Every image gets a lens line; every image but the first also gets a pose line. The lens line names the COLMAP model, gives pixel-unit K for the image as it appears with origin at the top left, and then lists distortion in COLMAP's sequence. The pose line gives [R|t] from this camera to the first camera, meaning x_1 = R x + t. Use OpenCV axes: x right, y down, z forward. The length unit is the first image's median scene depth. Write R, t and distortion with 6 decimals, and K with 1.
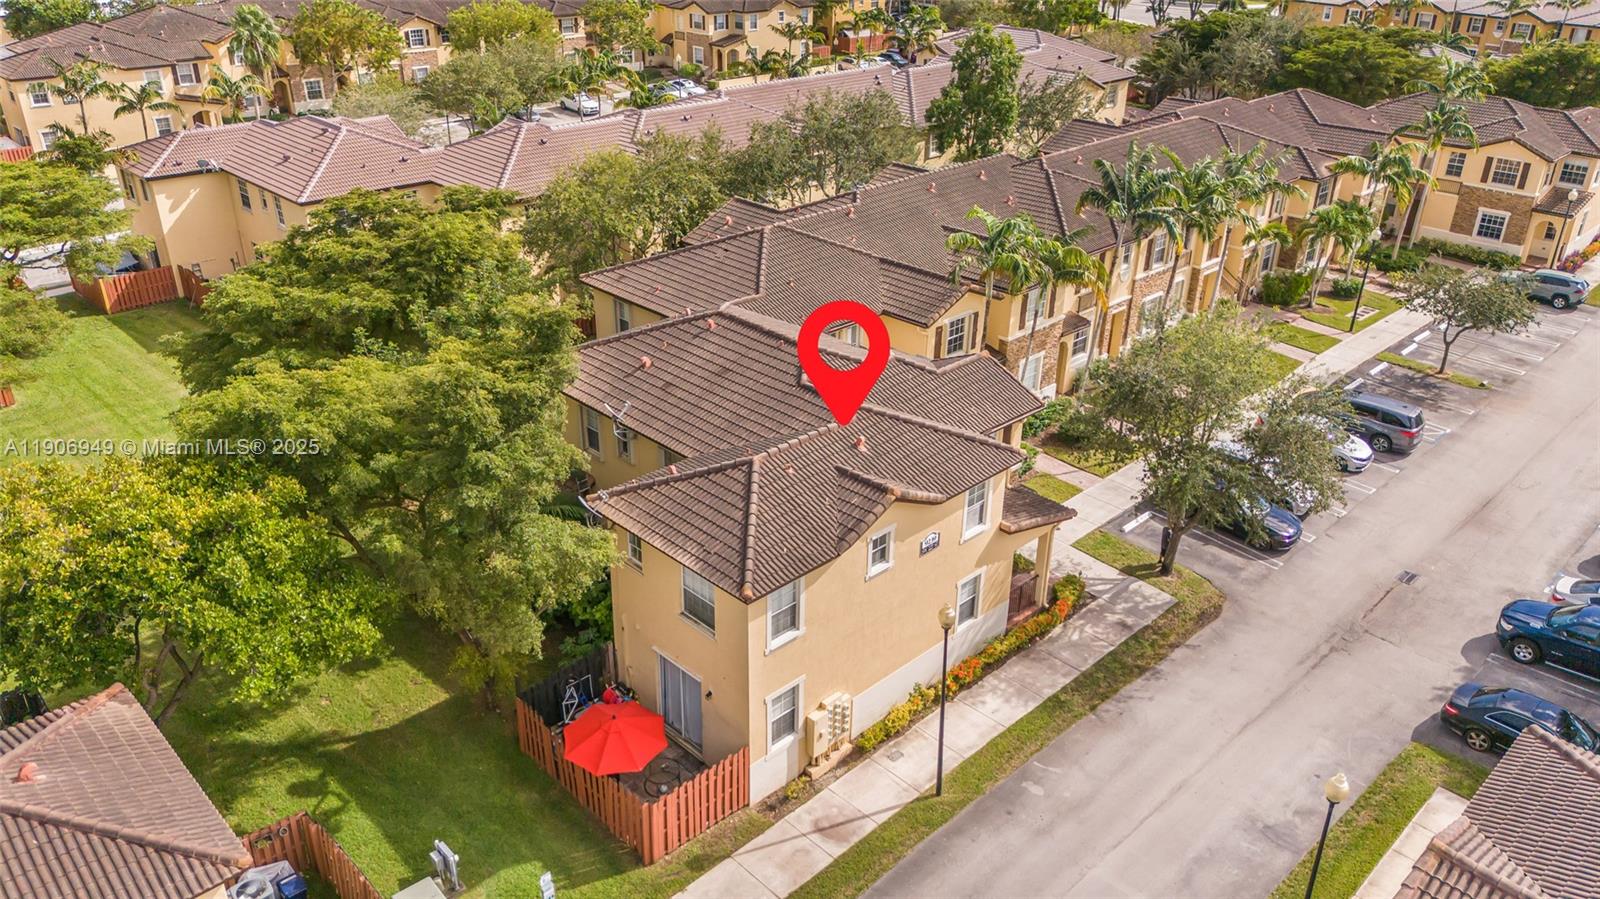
lens RADIAL K [[1192.9, 0, 796.4], [0, 1192.9, 460.3], [0, 0, 1]] dist [0.101168, -0.149219]
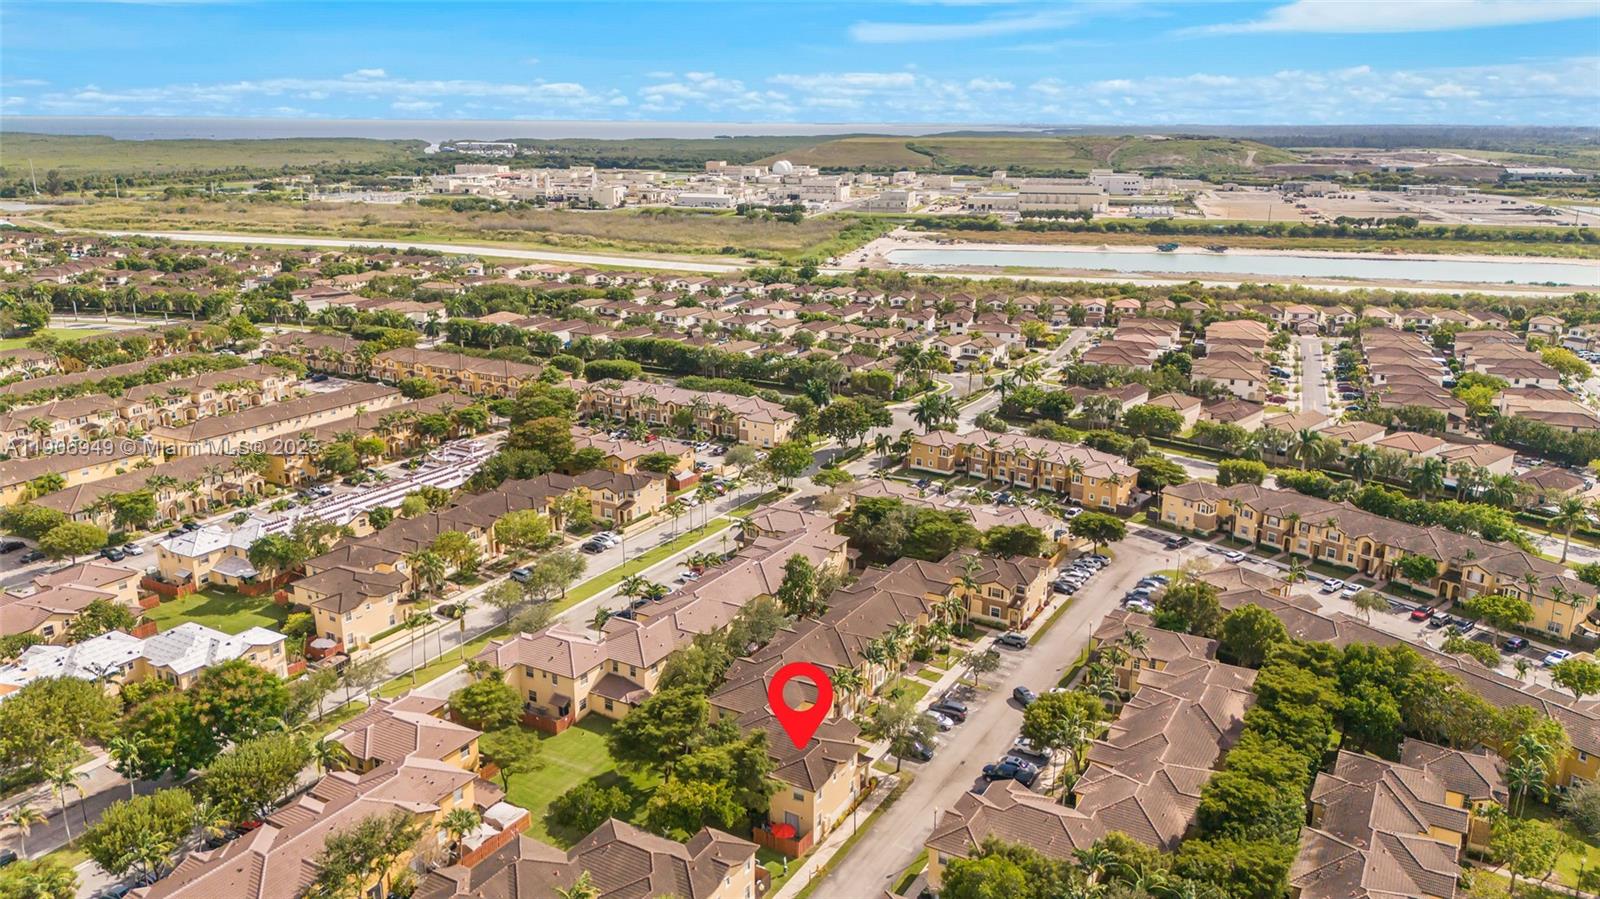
lens RADIAL K [[1192.9, 0, 796.4], [0, 1192.9, 460.3], [0, 0, 1]] dist [0.101168, -0.149219]
pose [[0.964569, -0.084210, 0.250029, -0.754915], [0.128001, 0.978053, -0.164399, -0.248788], [-0.230698, 0.190578, 0.954179, -2.374081]]
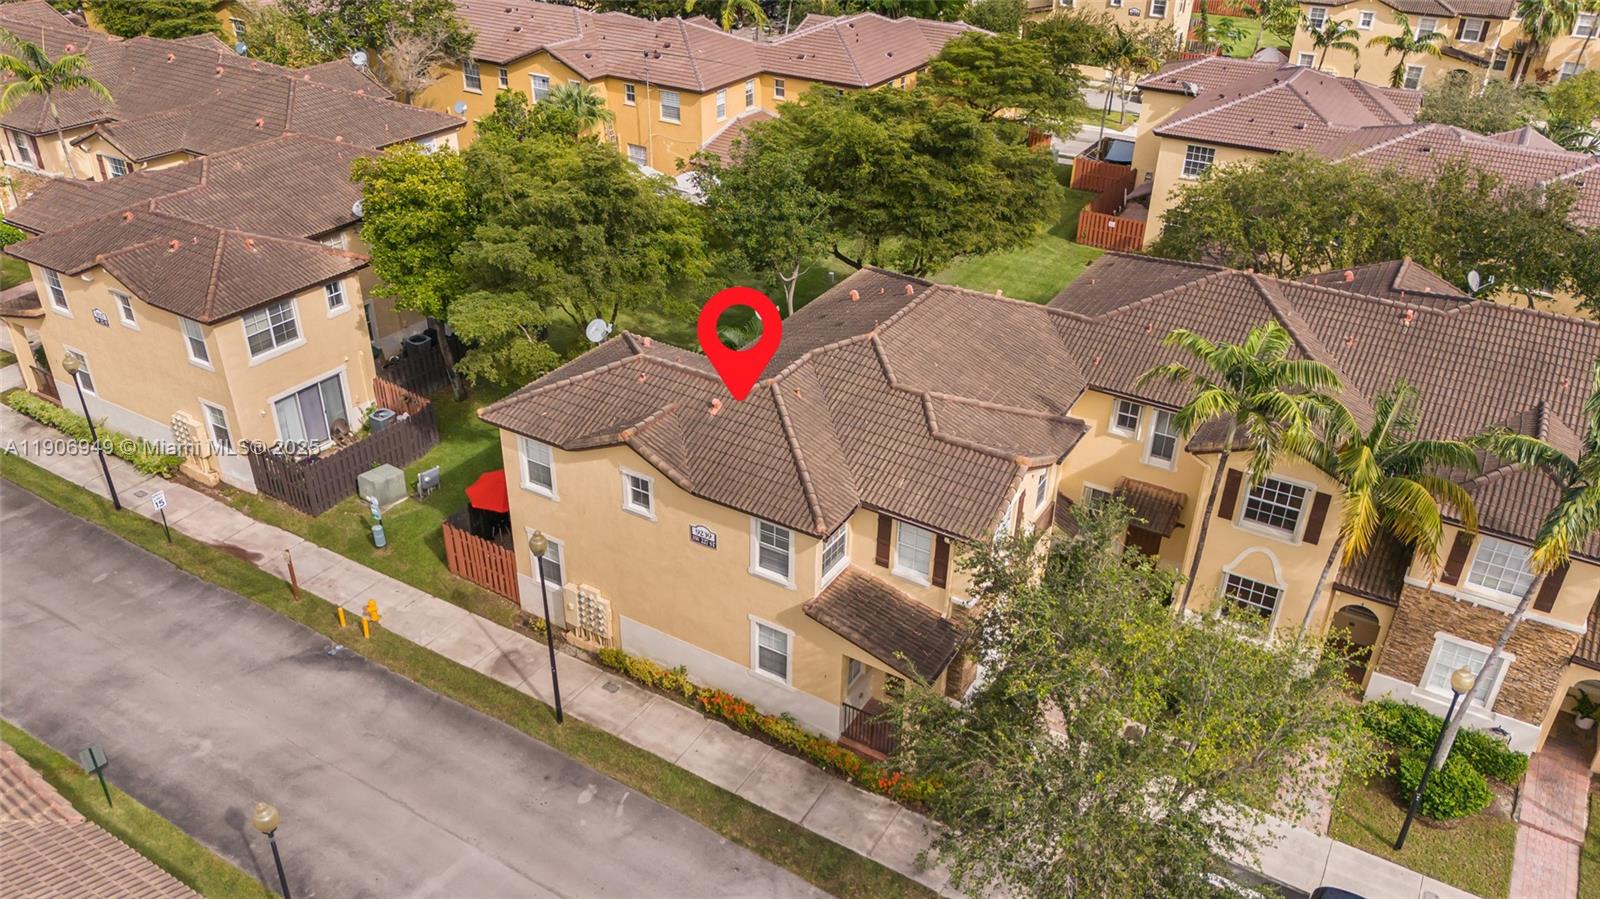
lens RADIAL K [[1192.9, 0, 796.4], [0, 1192.9, 460.3], [0, 0, 1]] dist [0.101168, -0.149219]
pose [[0.235156, 0.476126, -0.847352, 0.668879], [-0.448335, 0.826648, 0.340071, -0.246683], [0.862379, 0.299928, 0.407855, 0.503679]]
